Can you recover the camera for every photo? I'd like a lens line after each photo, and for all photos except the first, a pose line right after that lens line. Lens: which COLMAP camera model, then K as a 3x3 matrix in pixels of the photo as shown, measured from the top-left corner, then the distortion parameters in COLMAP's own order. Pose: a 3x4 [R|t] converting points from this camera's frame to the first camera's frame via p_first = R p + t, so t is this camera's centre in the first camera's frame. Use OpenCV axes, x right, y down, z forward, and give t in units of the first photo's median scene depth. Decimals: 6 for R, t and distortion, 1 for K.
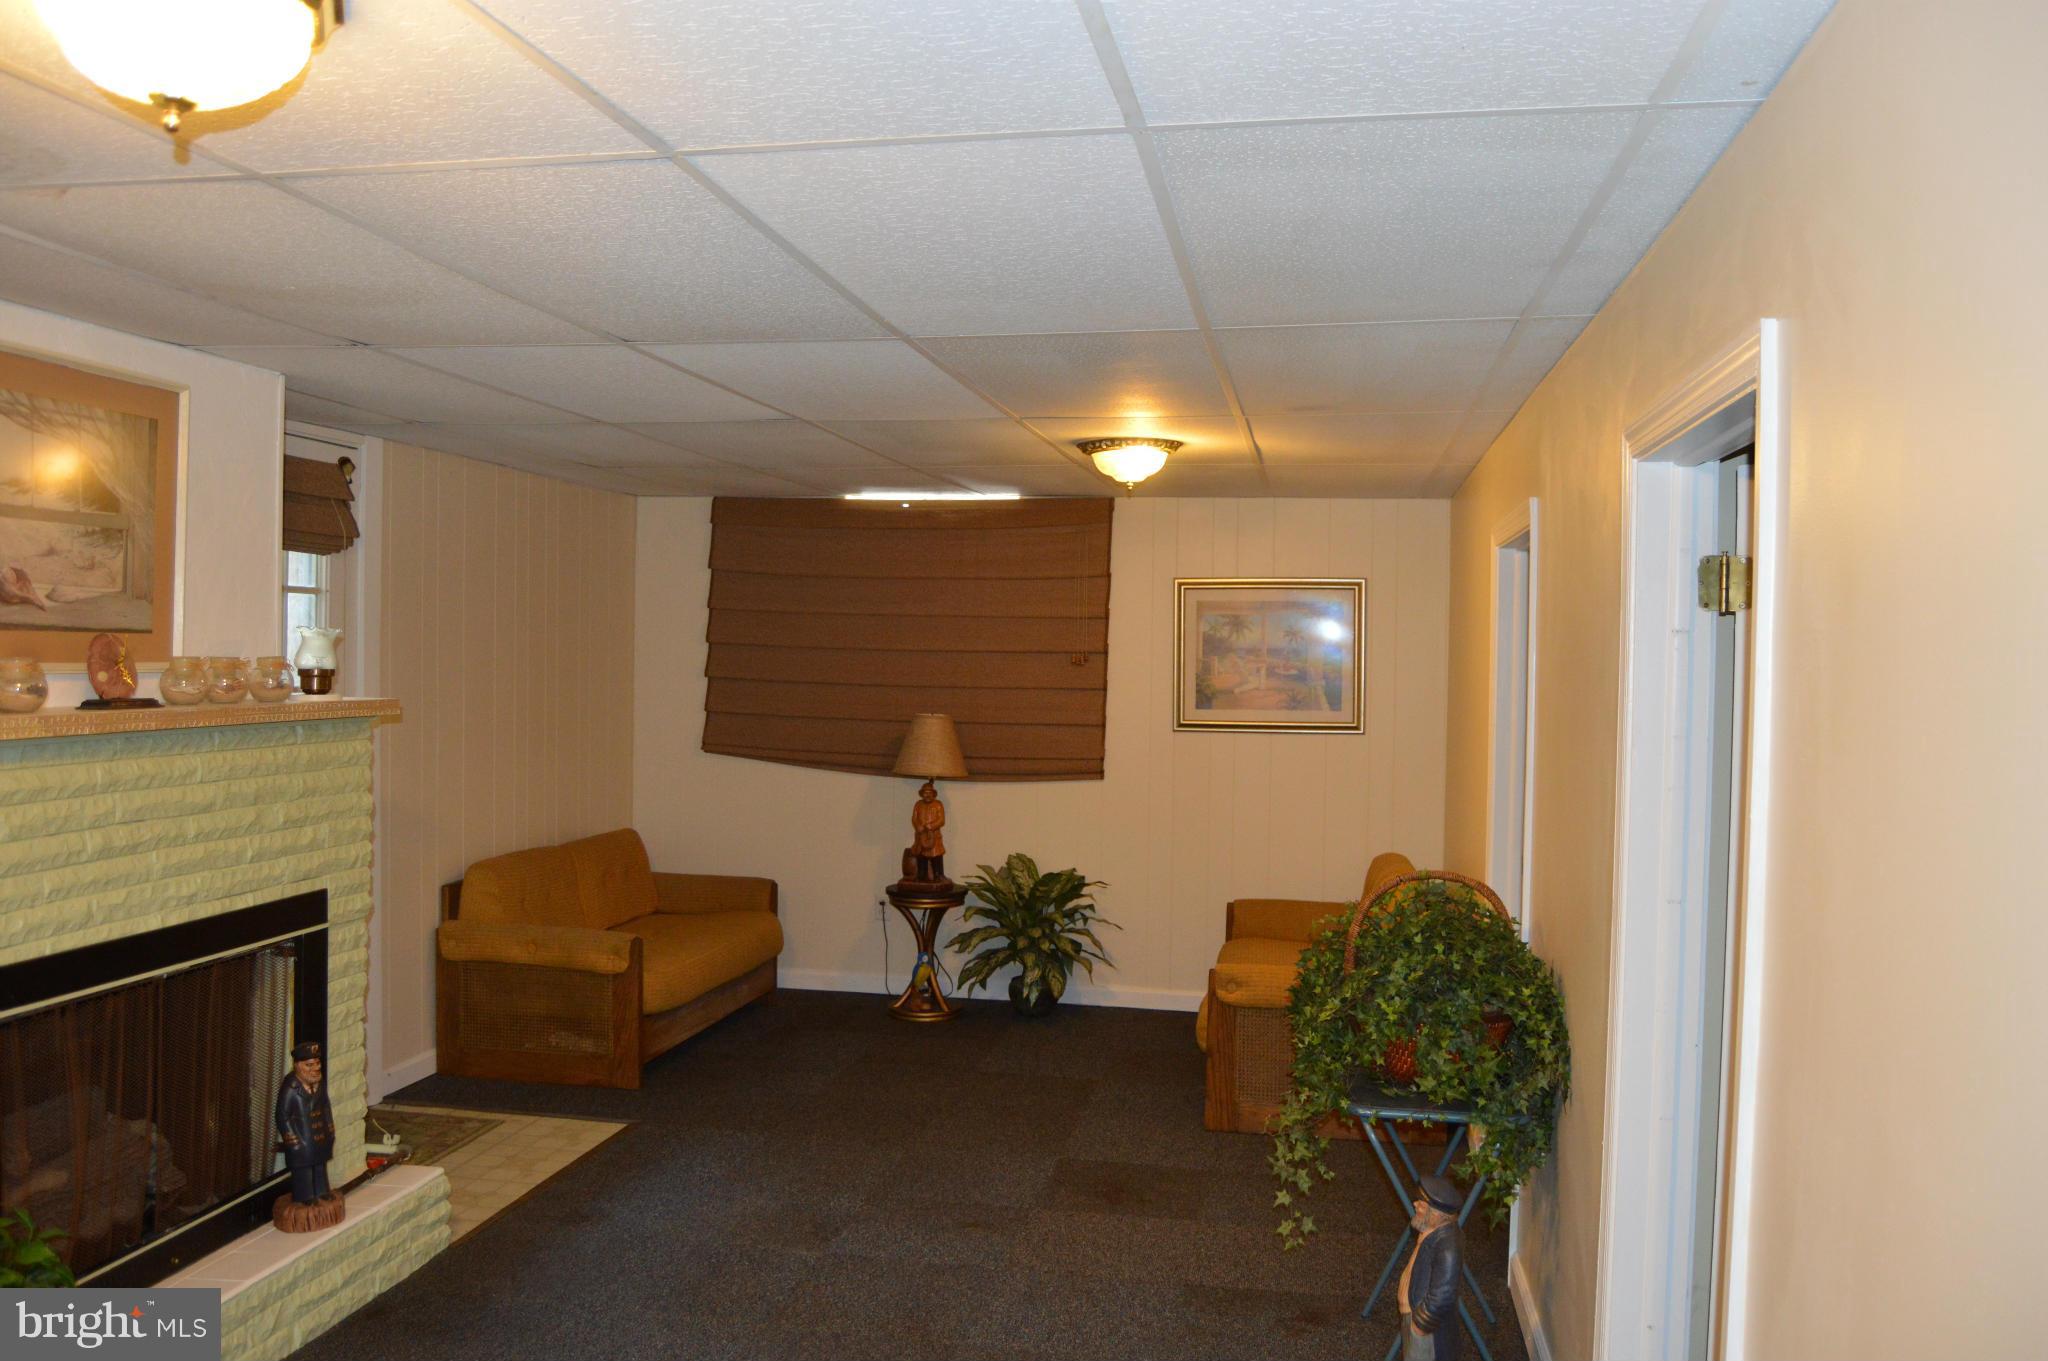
lens RADIAL K [[1626.8, 0, 1031.2], [0, 1626.8, 677.8], [0, 0, 1]] dist [-0.073090, 0.004579]
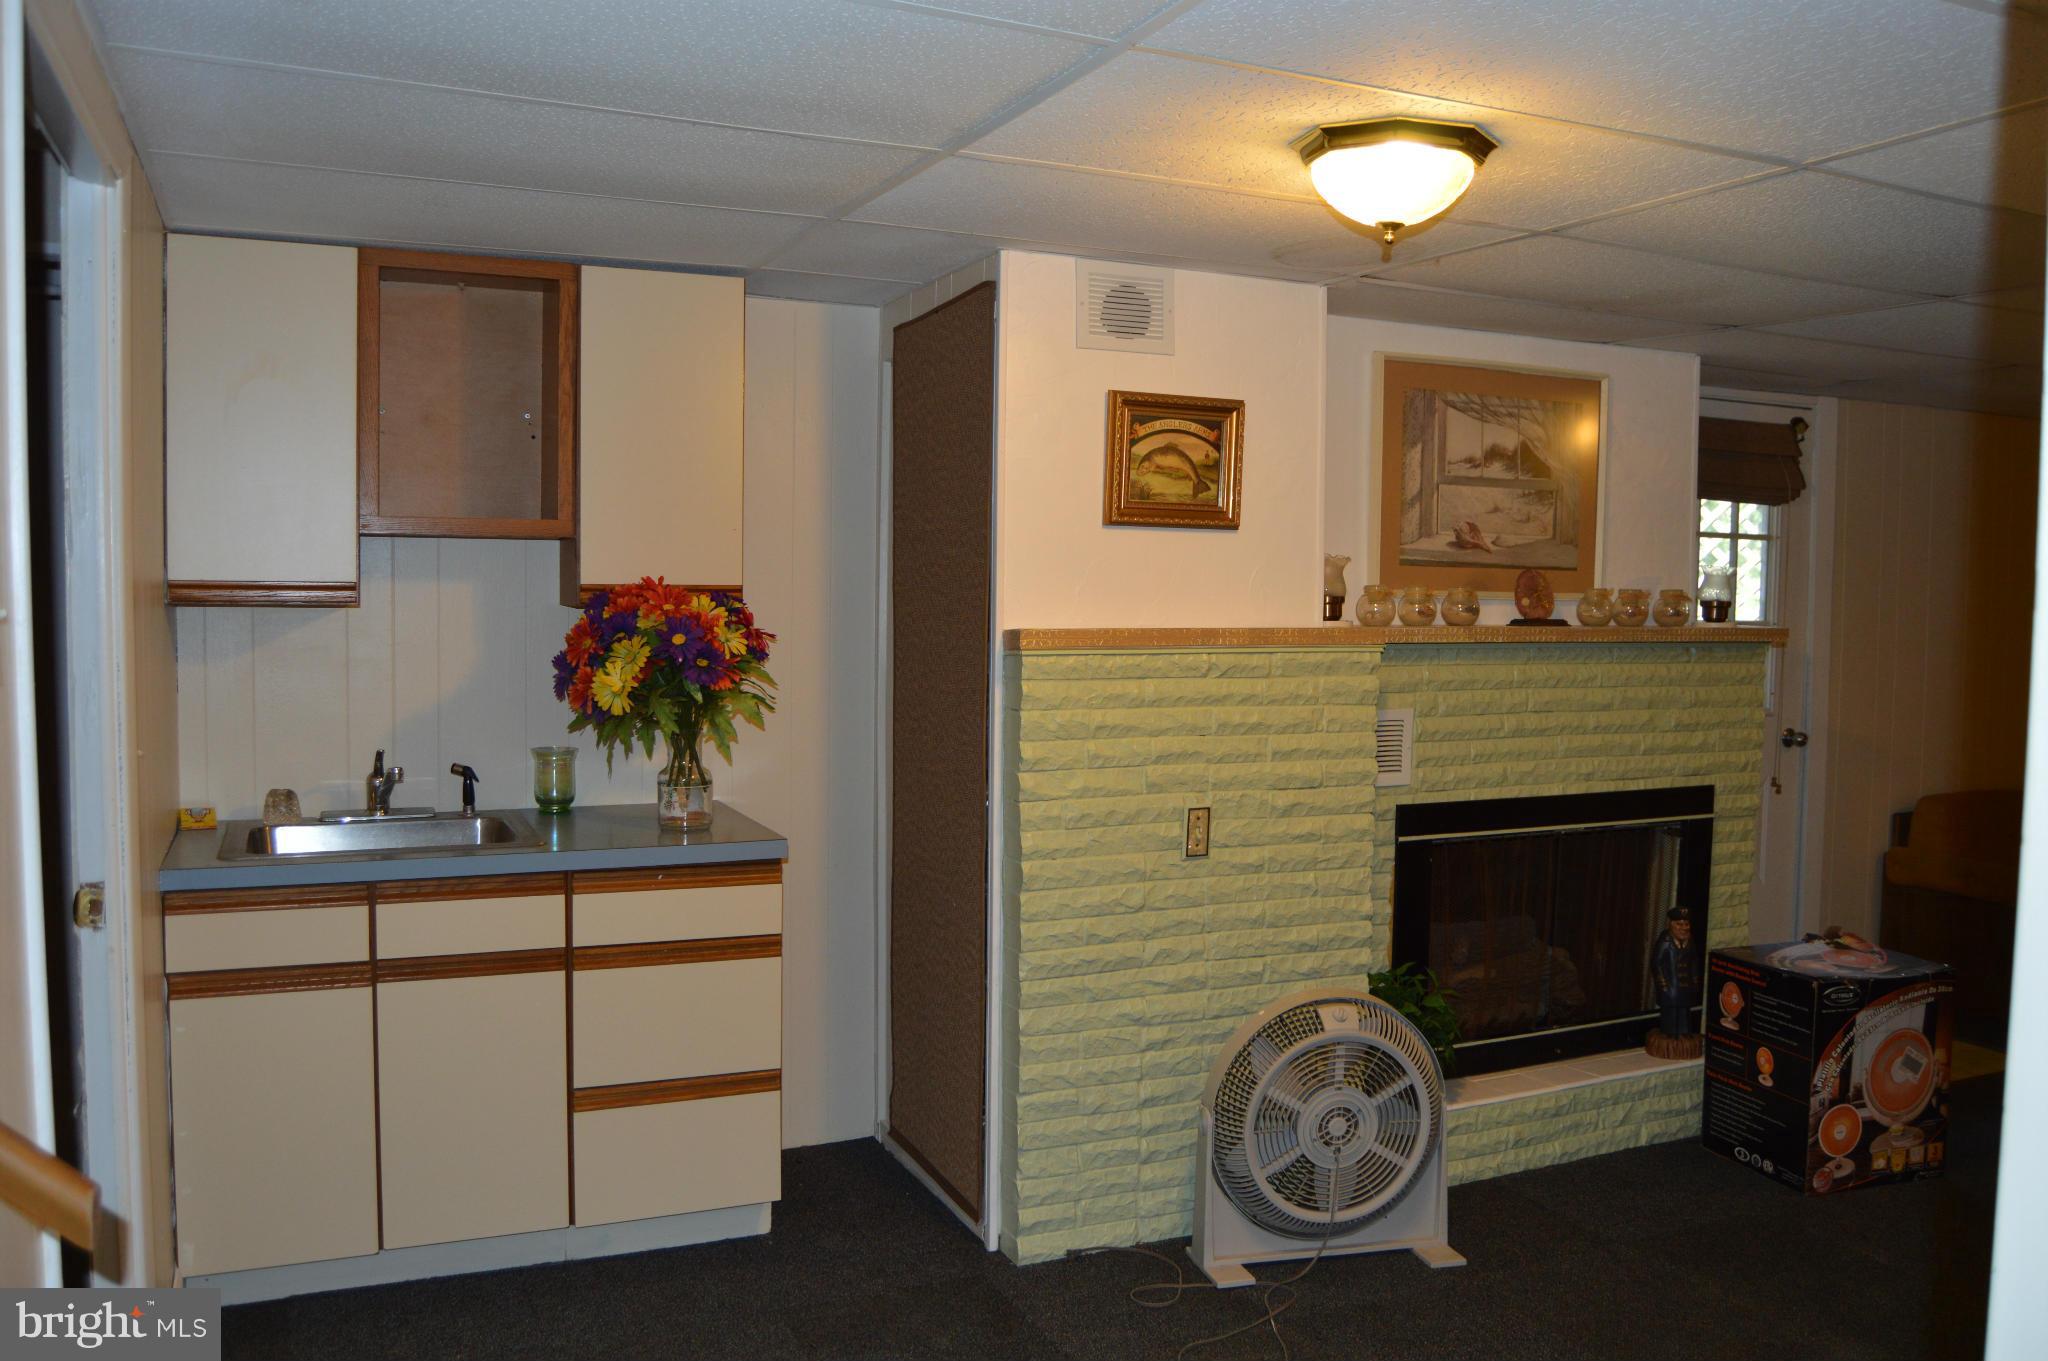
lens RADIAL K [[1626.8, 0, 1031.2], [0, 1626.8, 677.8], [0, 0, 1]] dist [-0.073090, 0.004579]
pose [[0.569766, 0.040794, -0.820794, 0.269934], [-0.019613, 0.999158, 0.036044, 0.020266], [0.821573, -0.004439, 0.570086, -0.107732]]
